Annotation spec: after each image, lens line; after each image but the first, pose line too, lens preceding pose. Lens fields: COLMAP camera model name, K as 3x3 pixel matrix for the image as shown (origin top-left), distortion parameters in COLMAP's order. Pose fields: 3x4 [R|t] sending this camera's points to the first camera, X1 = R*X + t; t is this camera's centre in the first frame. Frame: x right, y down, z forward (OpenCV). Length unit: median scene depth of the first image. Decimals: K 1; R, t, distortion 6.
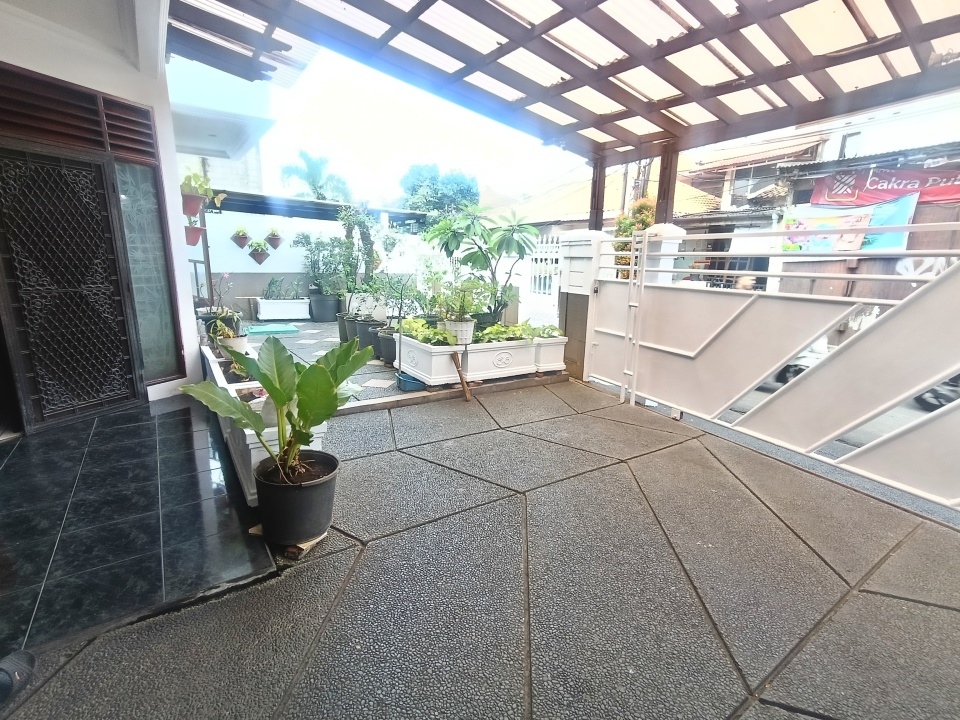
lens RADIAL K [[458.7, 0, 476.6], [0, 458.7, 363.3], [0, 0, 1]] dist [-0.000002, -0.000323]
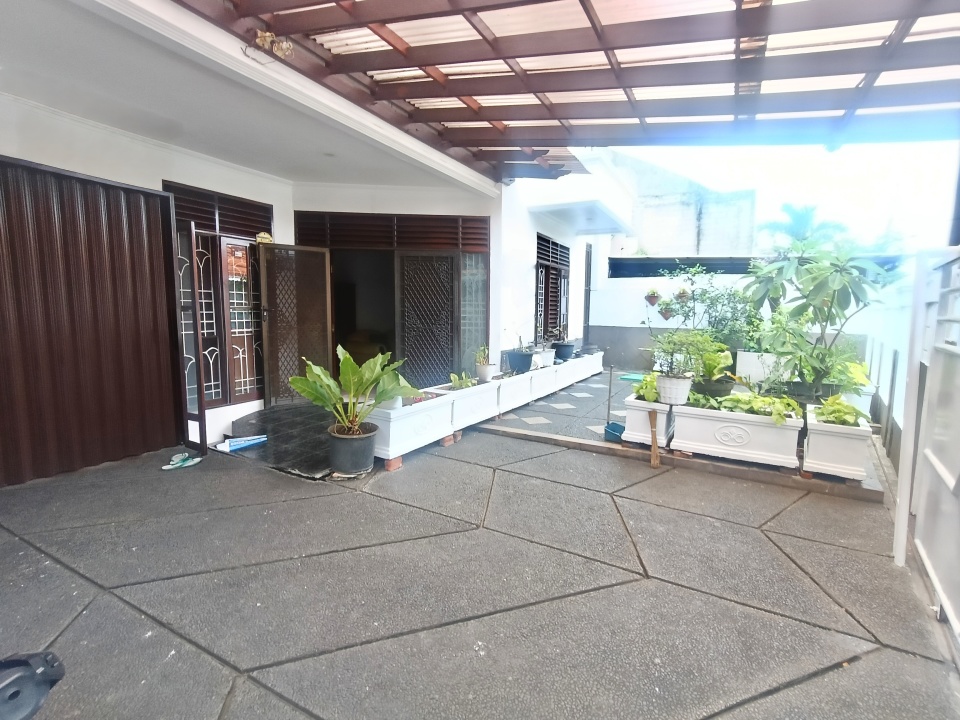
lens RADIAL K [[458.7, 0, 481.6], [0, 458.7, 360.8], [0, 0, 1]] dist [-0.000002, -0.000323]
pose [[0.458571, 0.081106, -0.884949, 0.582668], [-0.202100, 0.979250, -0.014977, -0.037325], [0.865372, 0.185716, 0.465447, 0.276884]]
